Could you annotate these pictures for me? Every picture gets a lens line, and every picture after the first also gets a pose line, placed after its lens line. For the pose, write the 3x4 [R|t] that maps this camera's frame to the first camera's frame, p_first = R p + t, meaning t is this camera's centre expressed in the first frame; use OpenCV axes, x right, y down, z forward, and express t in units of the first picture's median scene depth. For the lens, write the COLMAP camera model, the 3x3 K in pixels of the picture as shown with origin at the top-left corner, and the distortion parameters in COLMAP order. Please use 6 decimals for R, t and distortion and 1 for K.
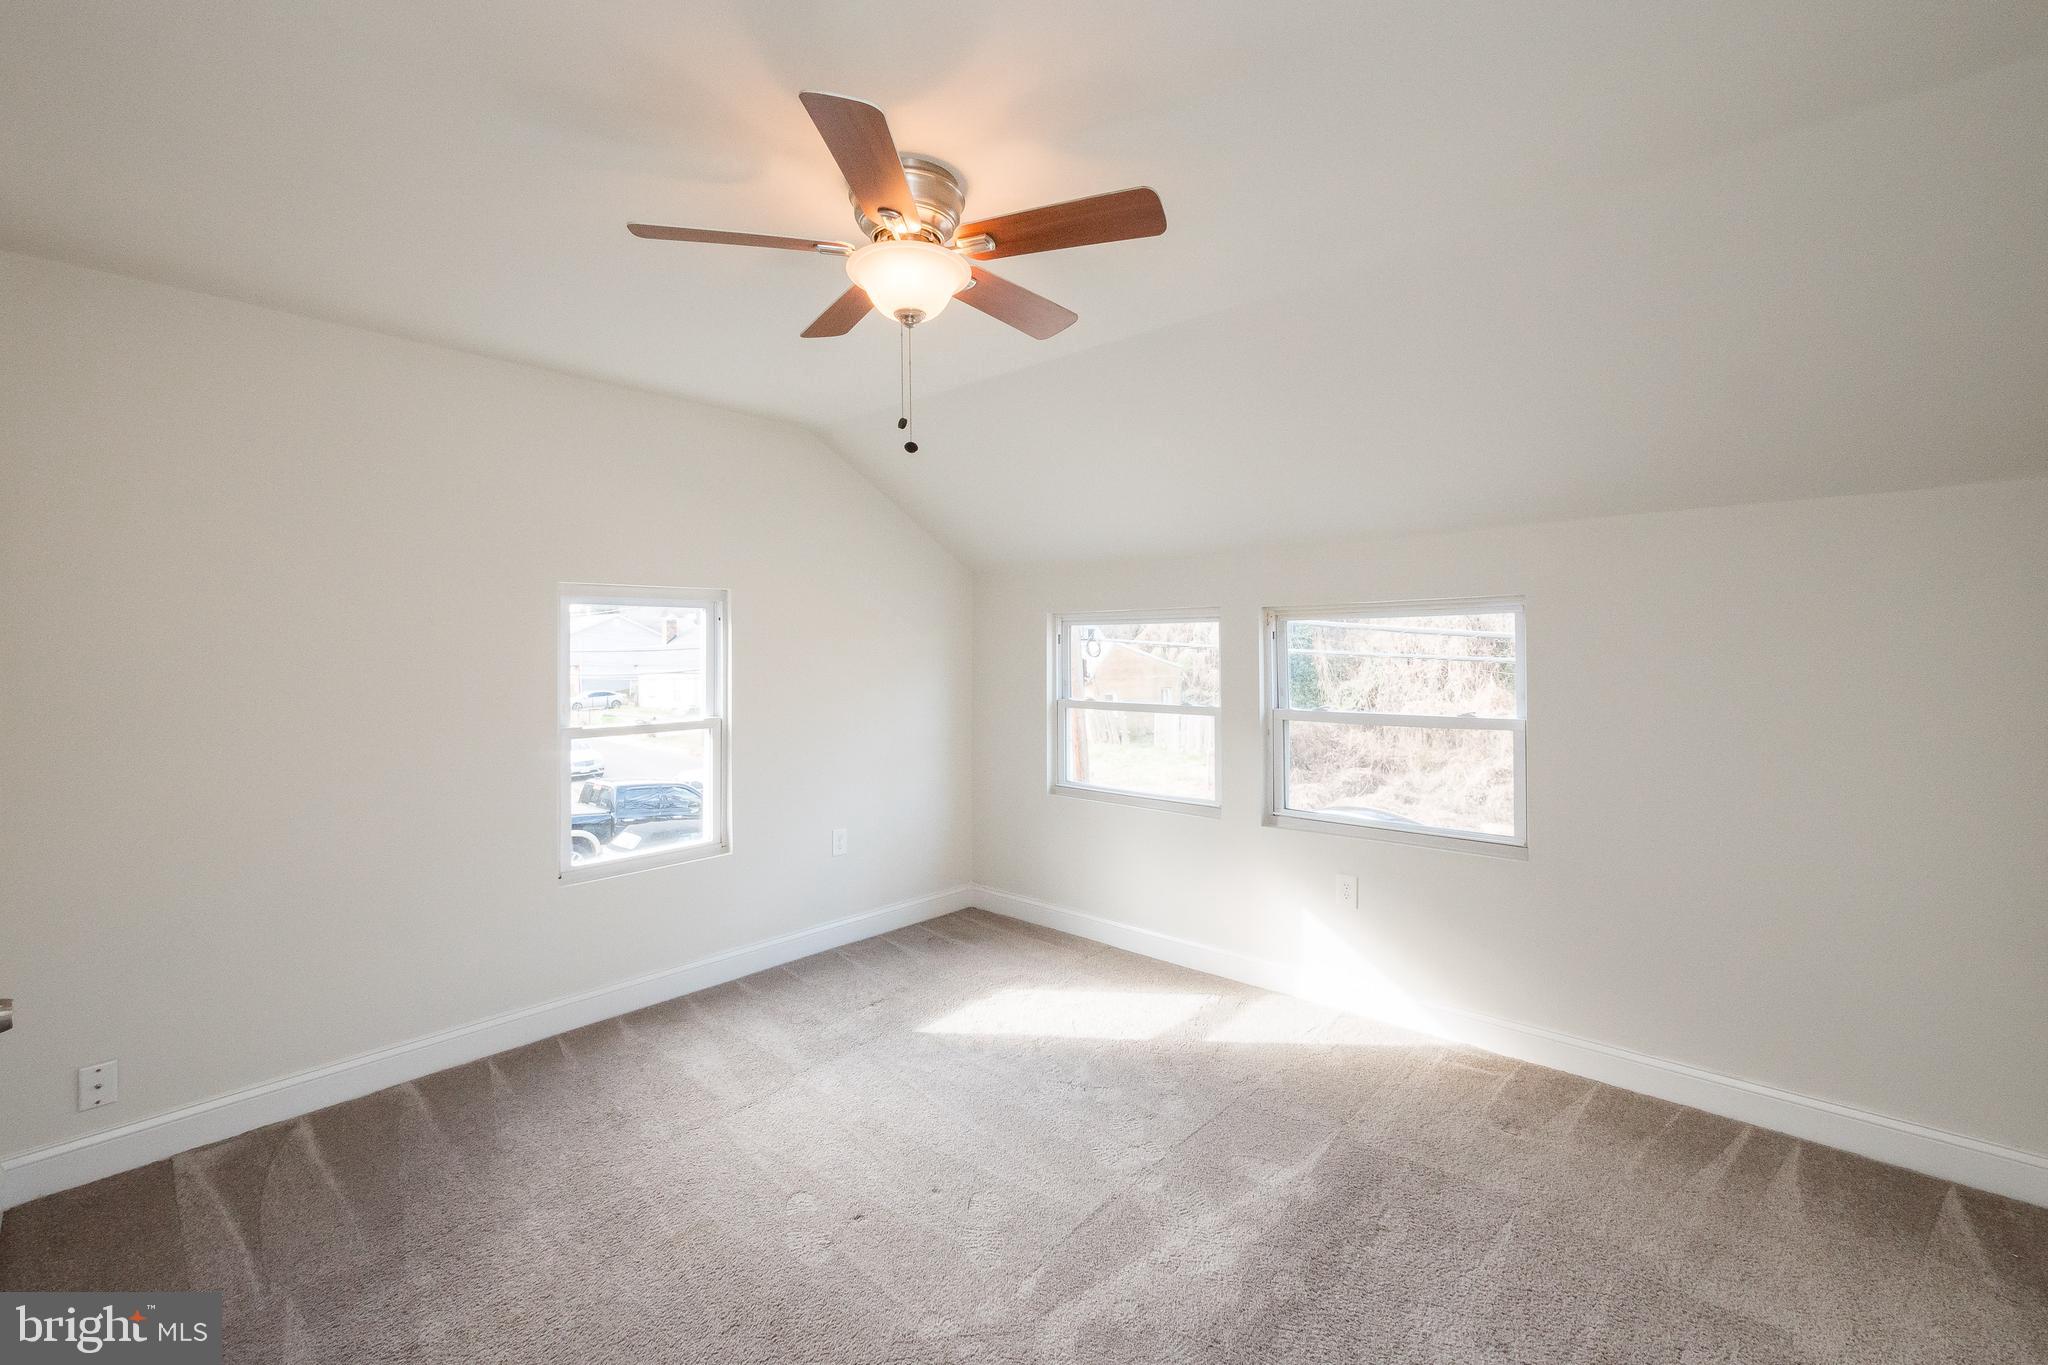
lens RADIAL K [[850.7, 0, 1024.3], [0, 850.7, 669.6], [0, 0, 1]] dist [-0.000162, 0.000112]
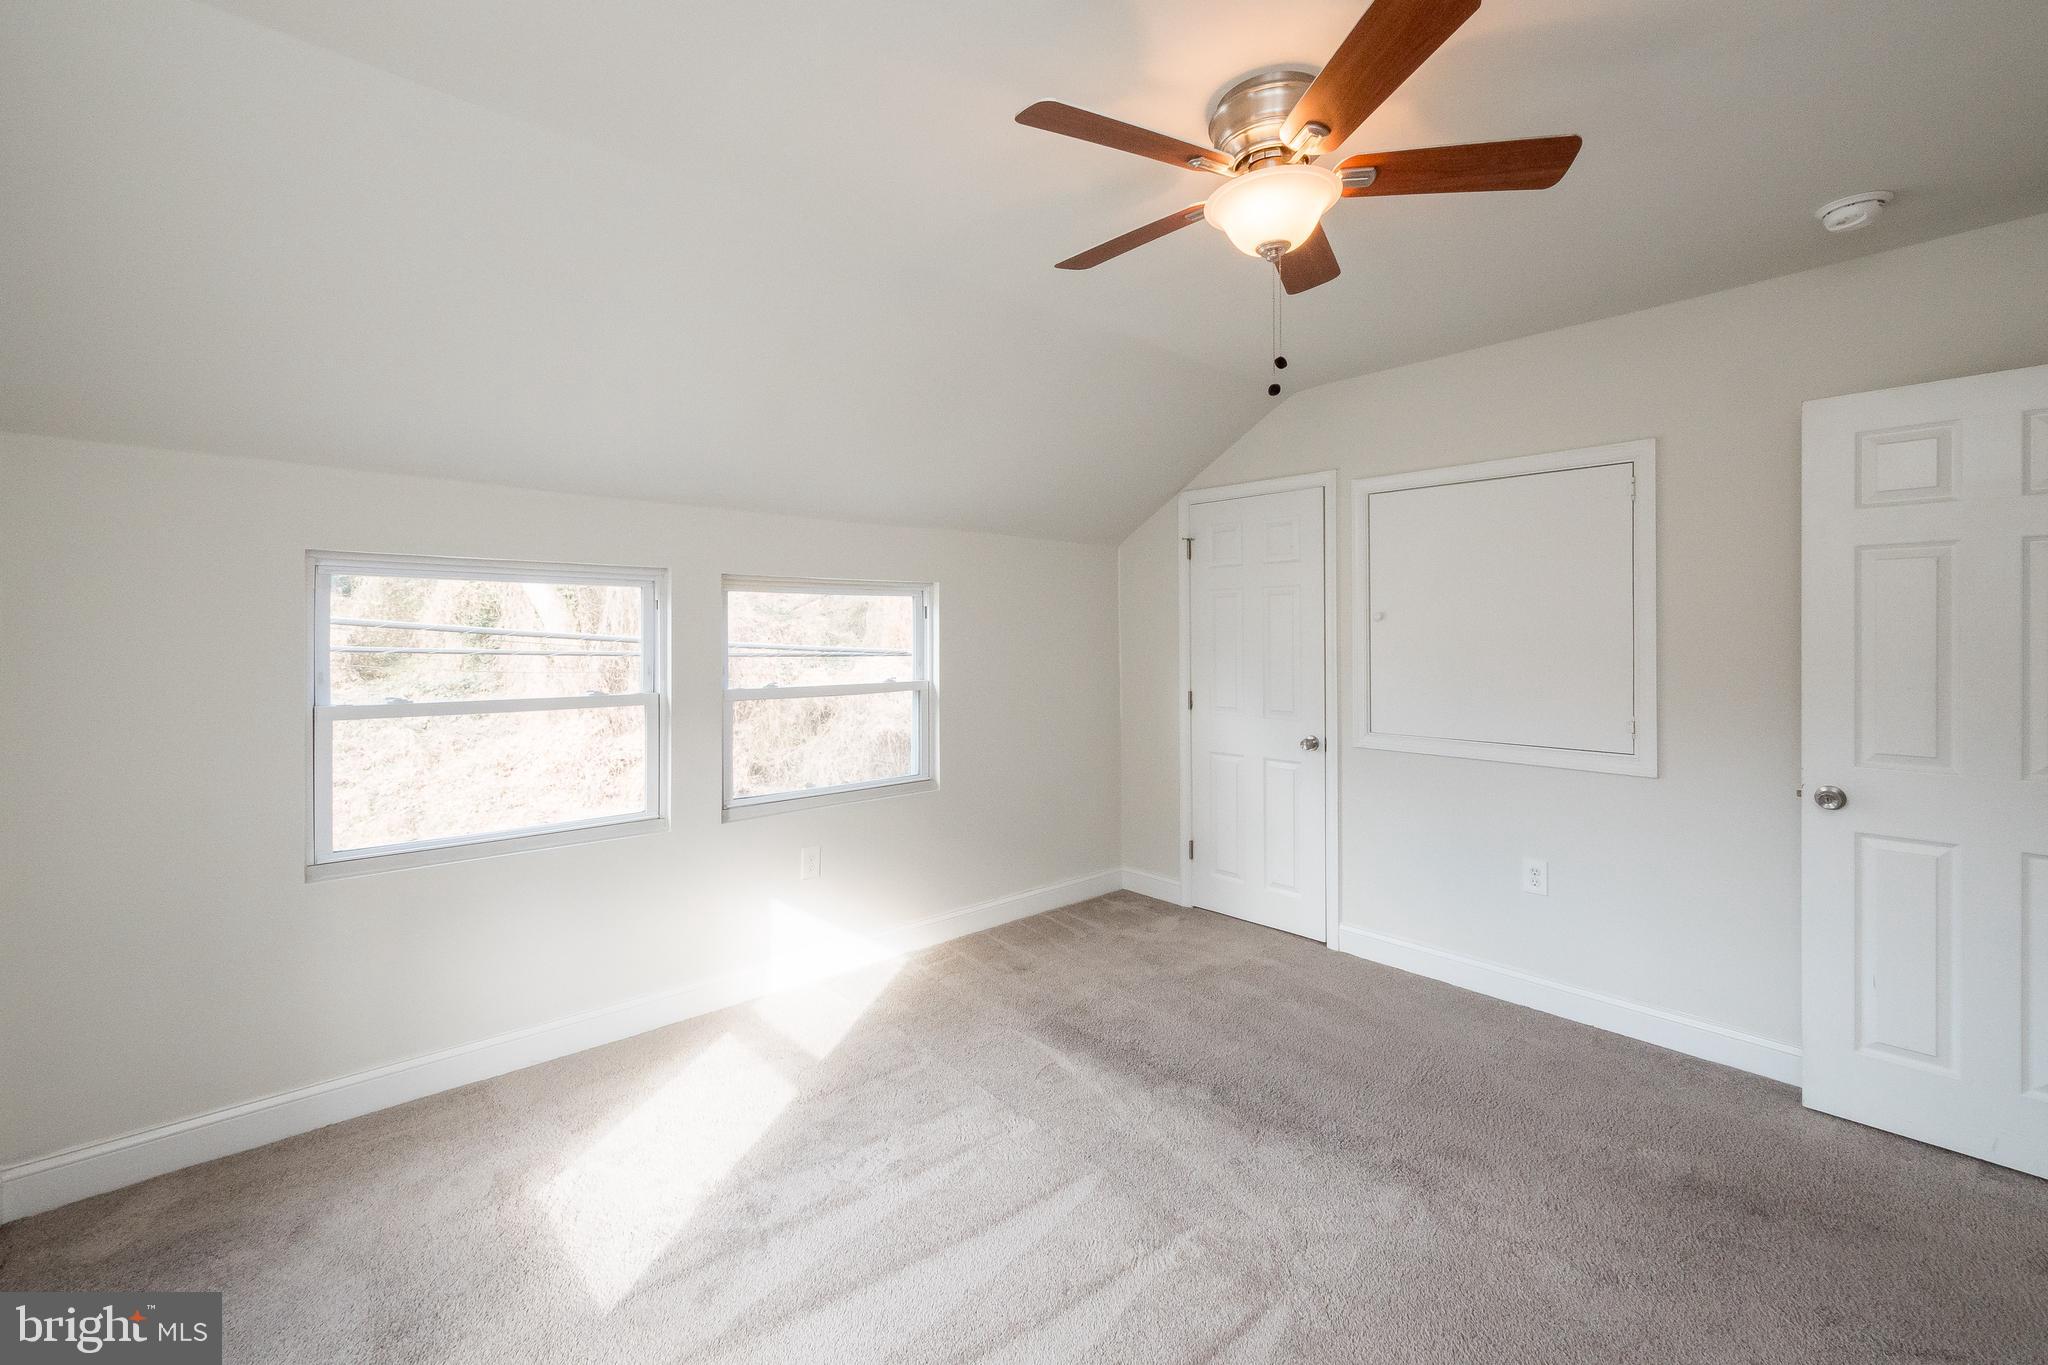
lens RADIAL K [[856.1, 0, 1025.1], [0, 856.1, 645.5], [0, 0, 1]] dist [-0.001324, 0.000123]
pose [[0.105683, -0.010038, 0.994349, -0.648346], [0.019466, 0.999778, 0.008024, -0.001377], [-0.994209, 0.018508, 0.105854, 0.676909]]
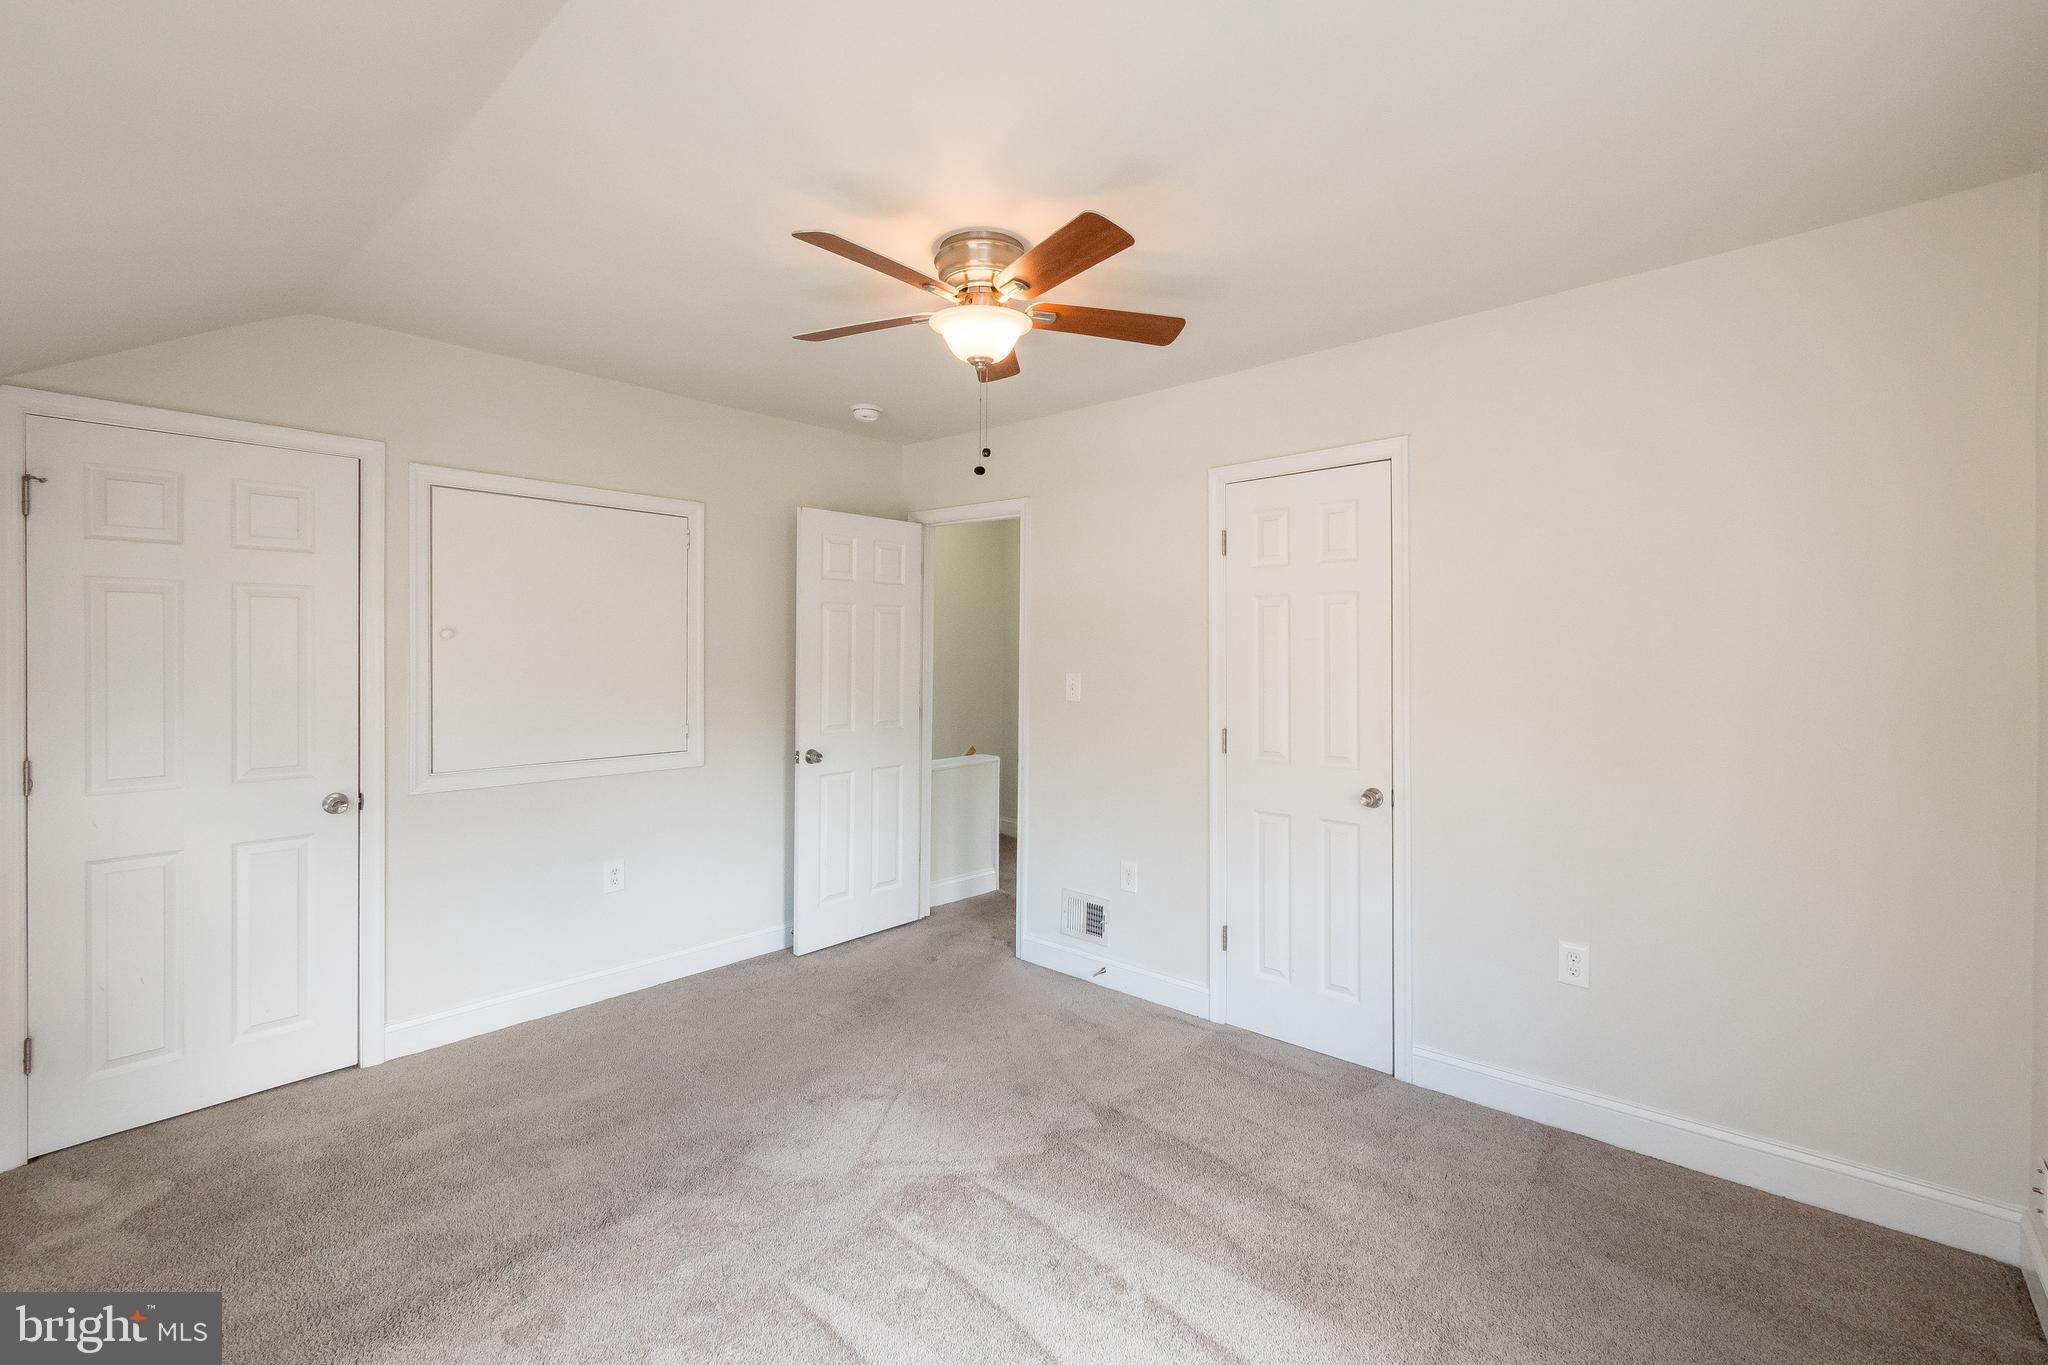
lens RADIAL K [[866.2, 0, 1028.5], [0, 866.2, 662.3], [0, 0, 1]] dist [-0.003254, -0.000161]
pose [[-0.999996, -0.002294, -0.001483, -0.116501], [-0.002341, 0.999471, 0.032449, -0.022739], [0.001408, 0.032452, -0.999472, 1.301660]]
